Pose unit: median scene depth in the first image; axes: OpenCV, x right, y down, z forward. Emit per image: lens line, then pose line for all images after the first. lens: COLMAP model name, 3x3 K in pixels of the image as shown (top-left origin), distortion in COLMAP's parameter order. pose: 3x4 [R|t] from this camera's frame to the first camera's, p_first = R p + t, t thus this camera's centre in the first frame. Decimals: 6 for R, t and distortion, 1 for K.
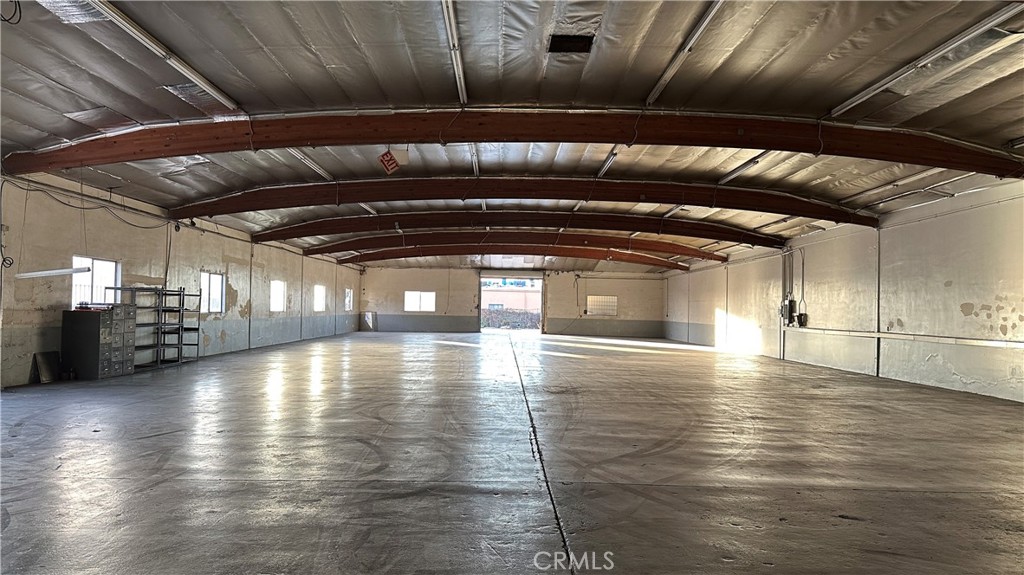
lens RADIAL K [[709.8, 0, 512.0], [0, 709.8, 287.5], [0, 0, 1]] dist [0.113035, -0.180934]
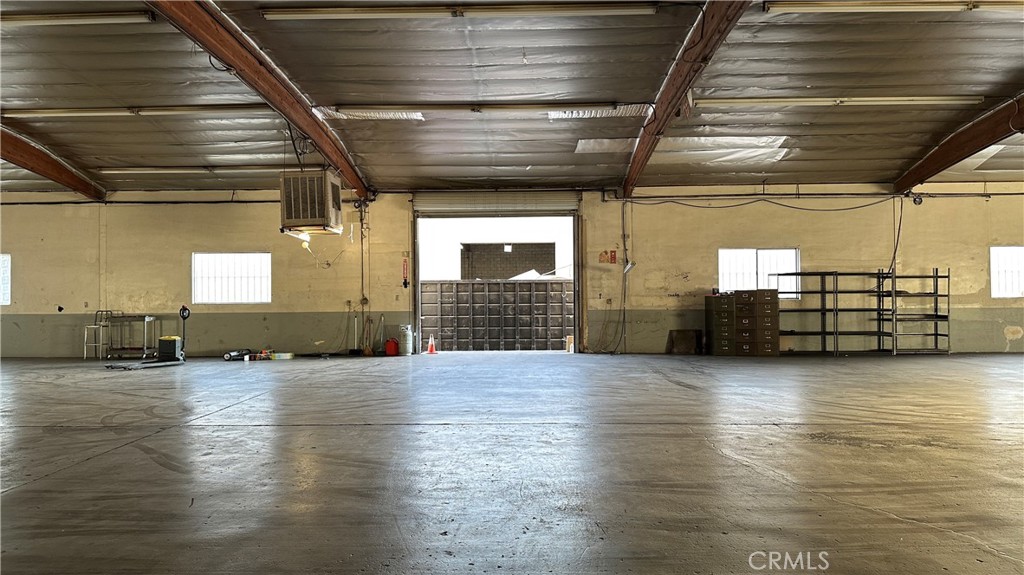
lens RADIAL K [[709.8, 0, 512.0], [0, 709.8, 287.5], [0, 0, 1]] dist [0.113035, -0.180934]
pose [[-0.038906, -0.015711, -0.999119, 0.524562], [0.036674, 0.999180, -0.017141, 0.023946], [0.998570, -0.037309, -0.038298, 0.656545]]
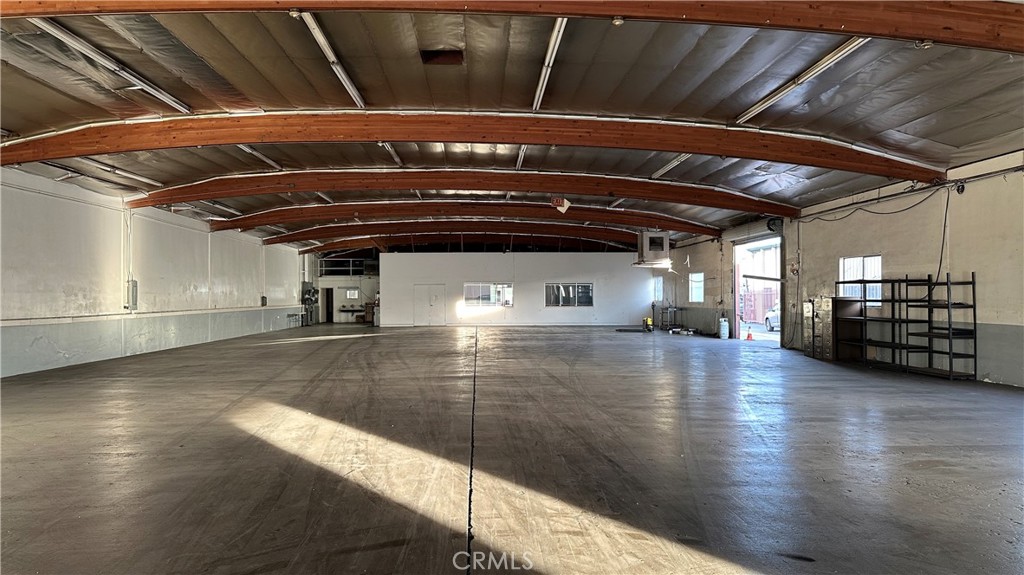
lens RADIAL K [[709.8, 0, 512.0], [0, 709.8, 287.5], [0, 0, 1]] dist [0.113035, -0.180934]
pose [[-0.999638, -0.015171, -0.022228, -0.017165], [-0.014263, 0.999081, -0.040429, 0.059054], [0.022821, -0.040097, -0.998935, 2.064038]]
